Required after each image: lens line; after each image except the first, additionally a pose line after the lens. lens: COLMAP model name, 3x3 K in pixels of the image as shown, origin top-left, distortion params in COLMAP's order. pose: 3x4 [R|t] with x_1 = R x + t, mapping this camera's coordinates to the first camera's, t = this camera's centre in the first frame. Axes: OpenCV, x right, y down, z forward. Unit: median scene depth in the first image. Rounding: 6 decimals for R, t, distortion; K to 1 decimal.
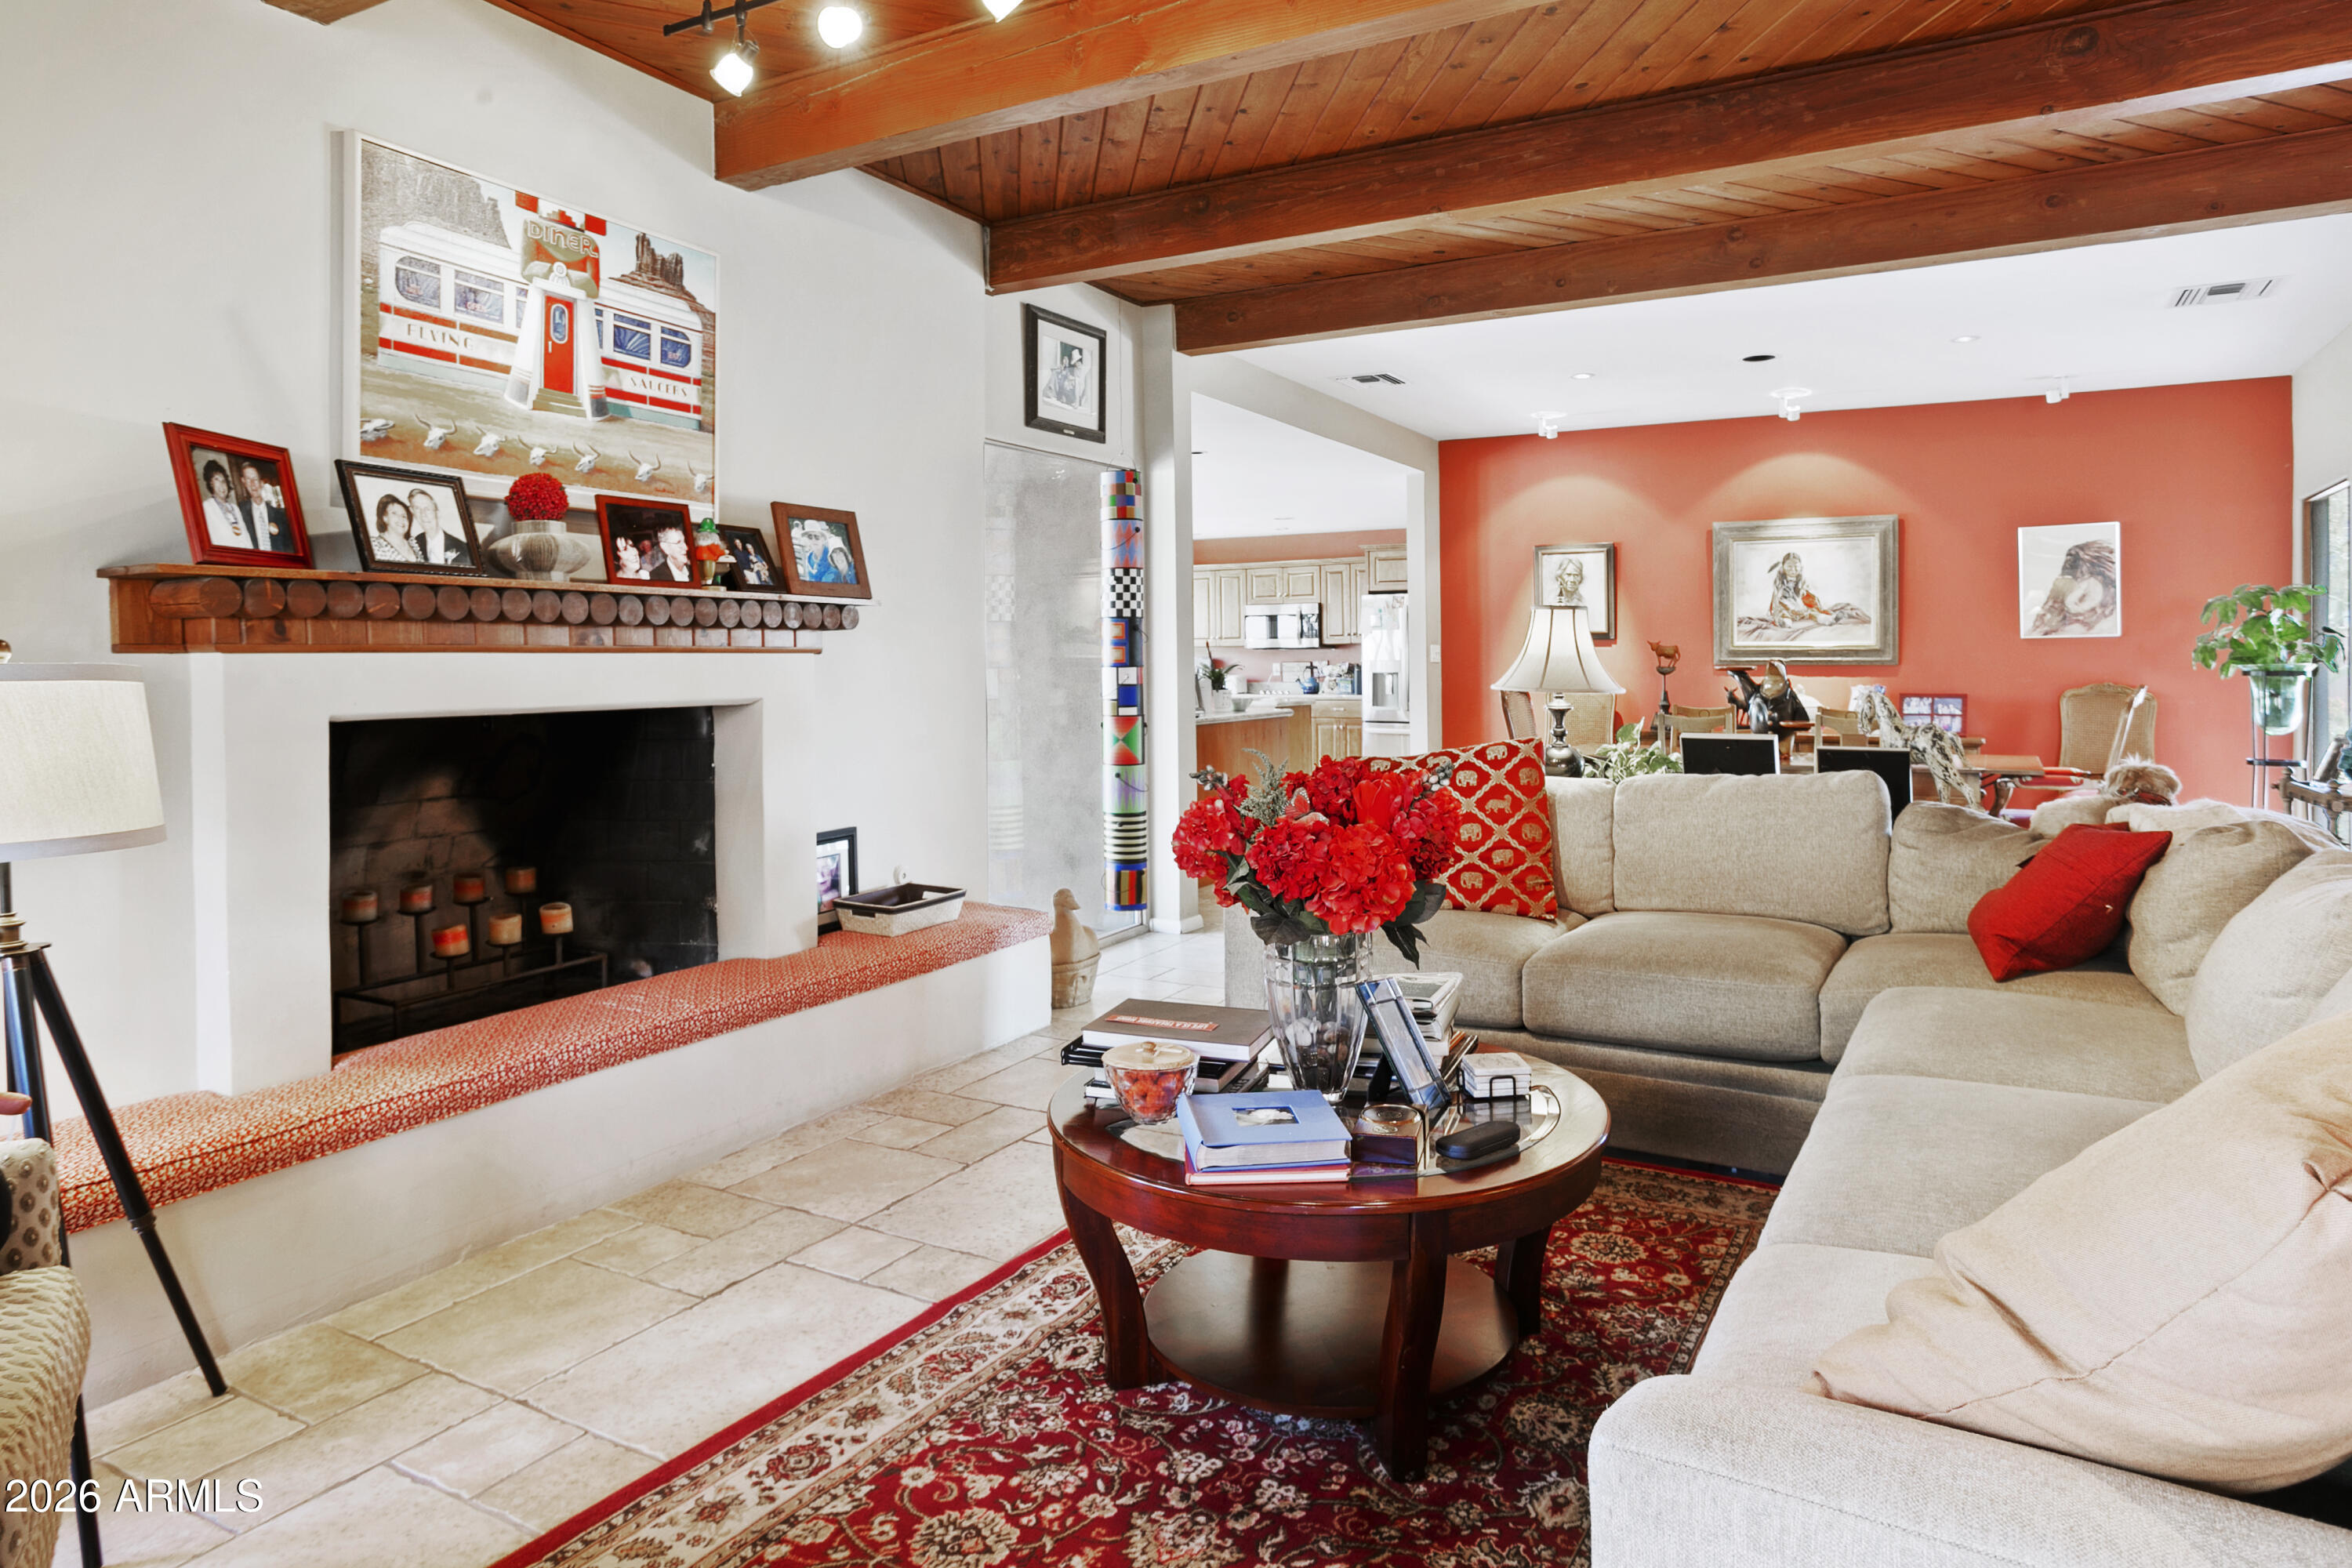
lens RADIAL K [[1412.4, 0, 1176.1], [0, 1412.4, 786.1], [0, 0, 1]] dist [0.004188, 0.002542]
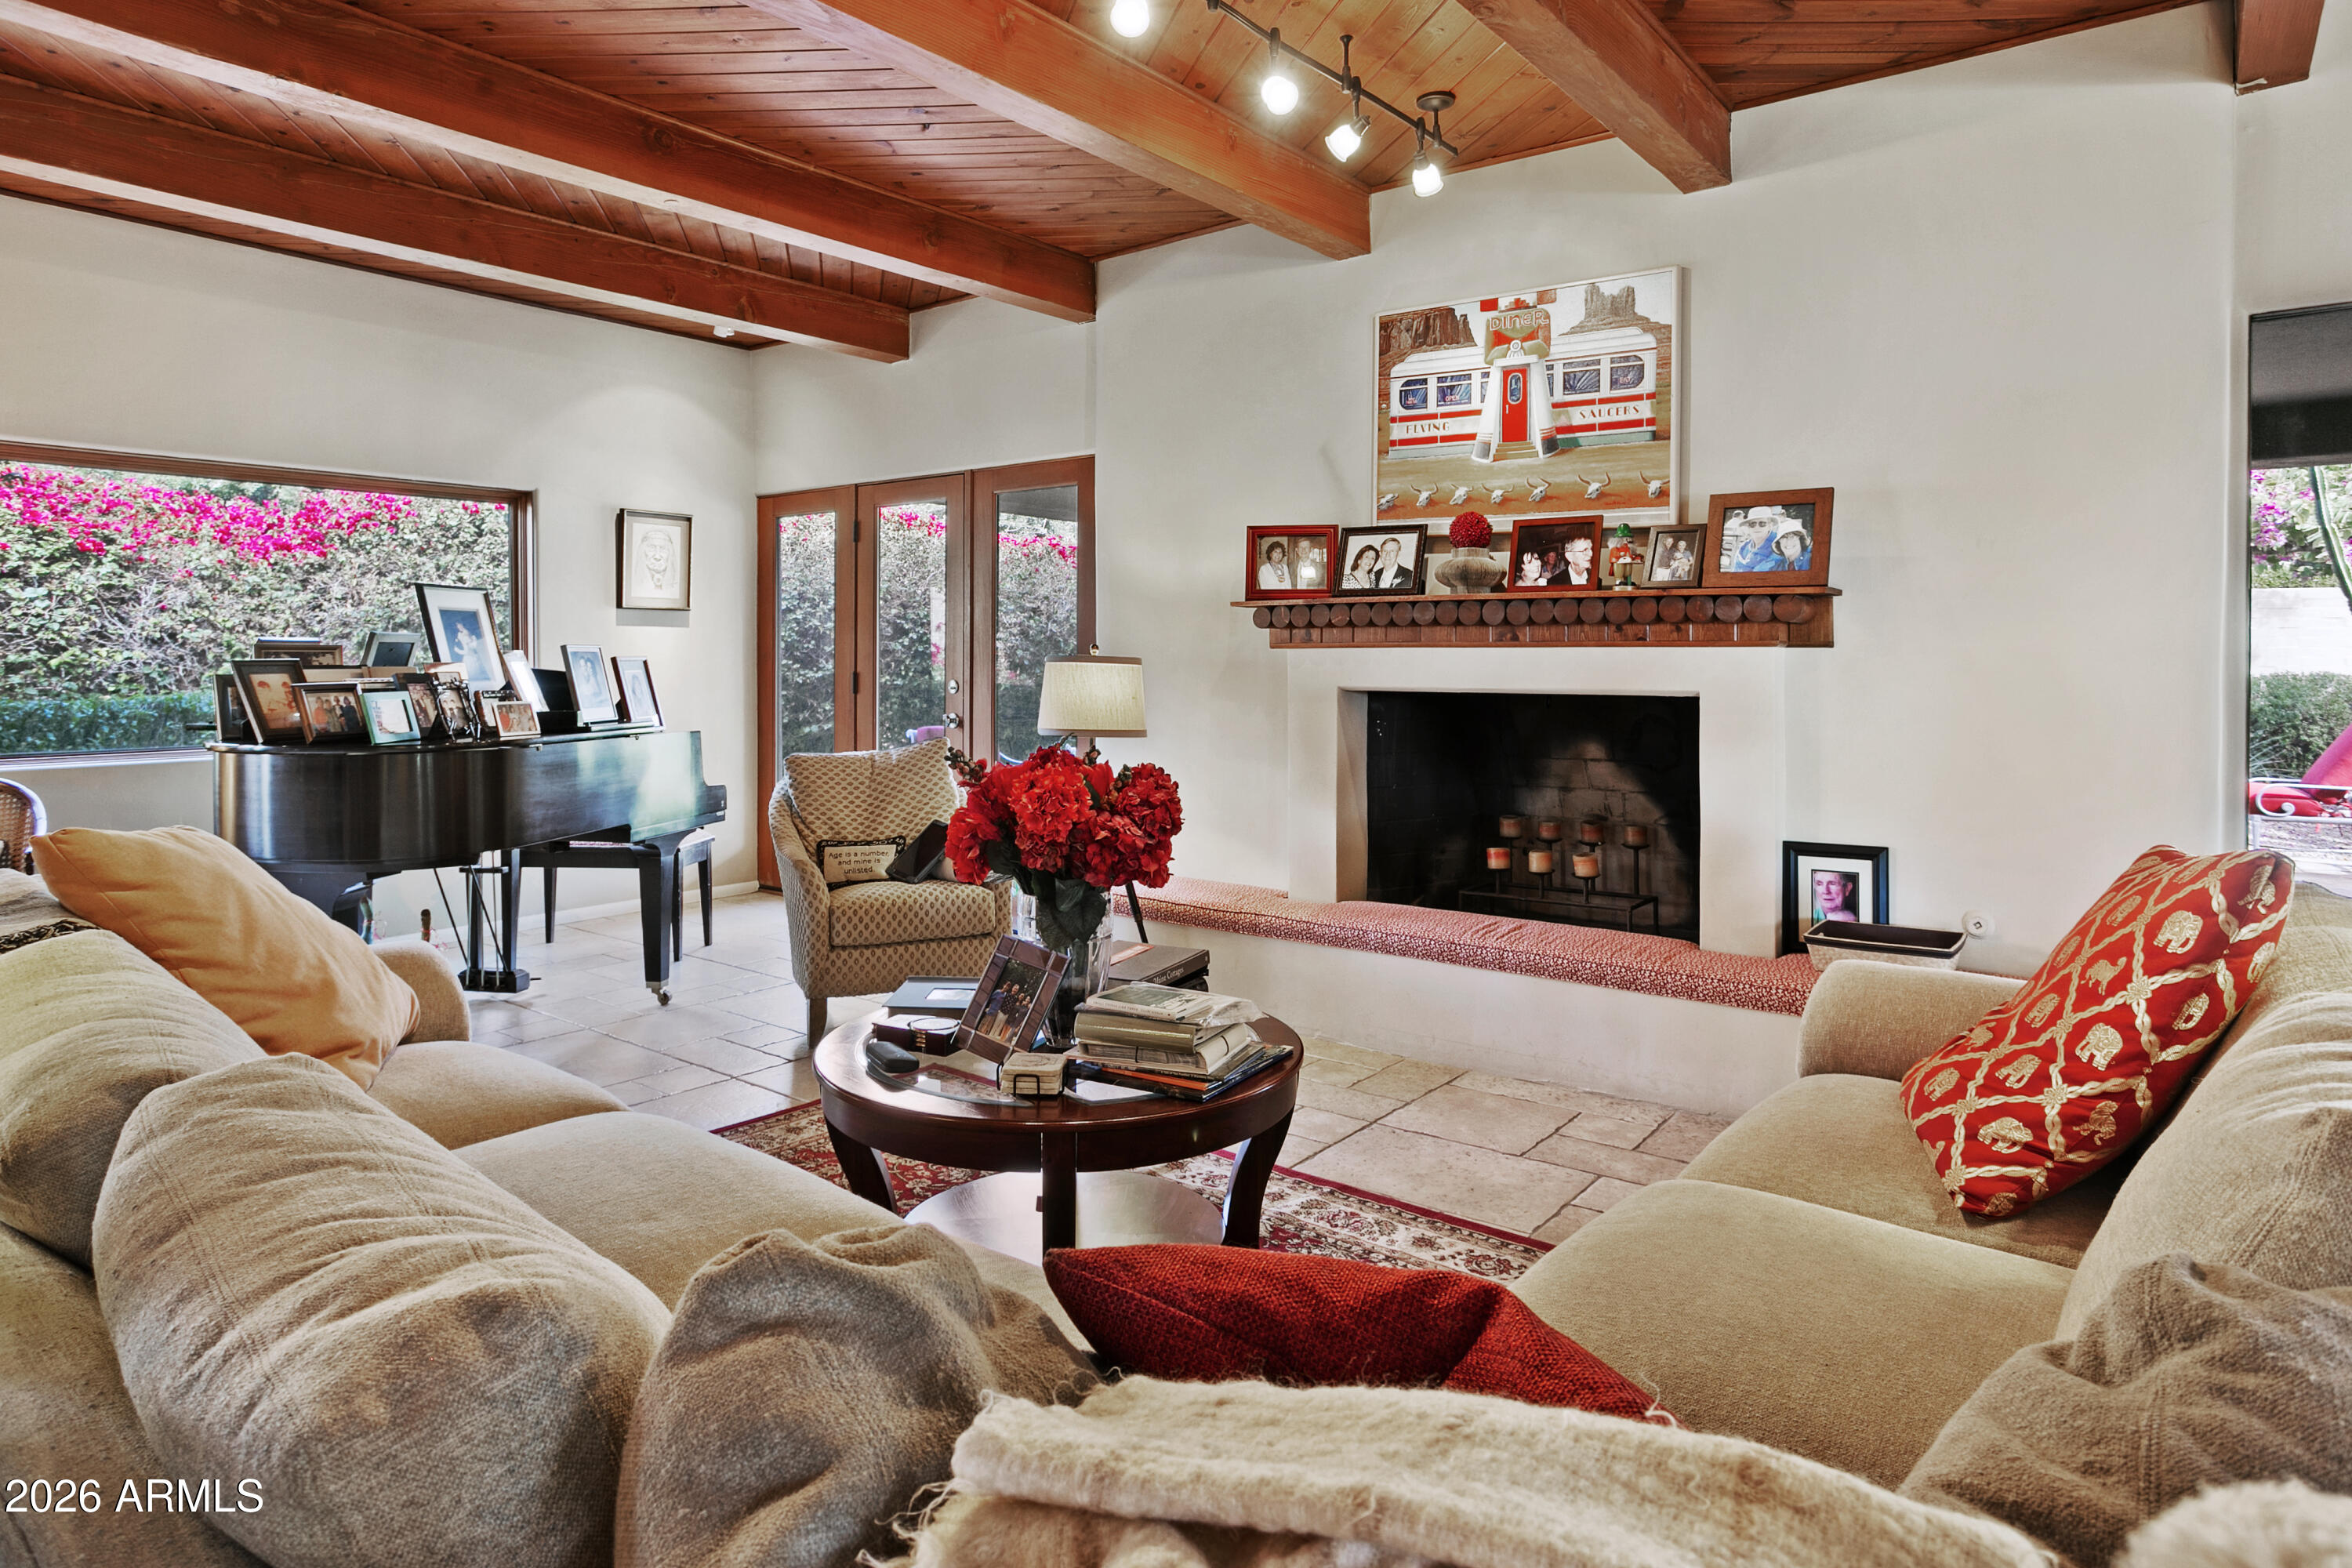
lens RADIAL K [[1412.4, 0, 1179.1], [0, 1412.4, 784.5], [0, 0, 1]] dist [0.004188, 0.002542]
pose [[-0.139077, 0.101398, -0.985077, 0.869515], [-0.084983, 0.989852, 0.113887, -0.090744], [0.986628, 0.099553, -0.129049, 0.876168]]
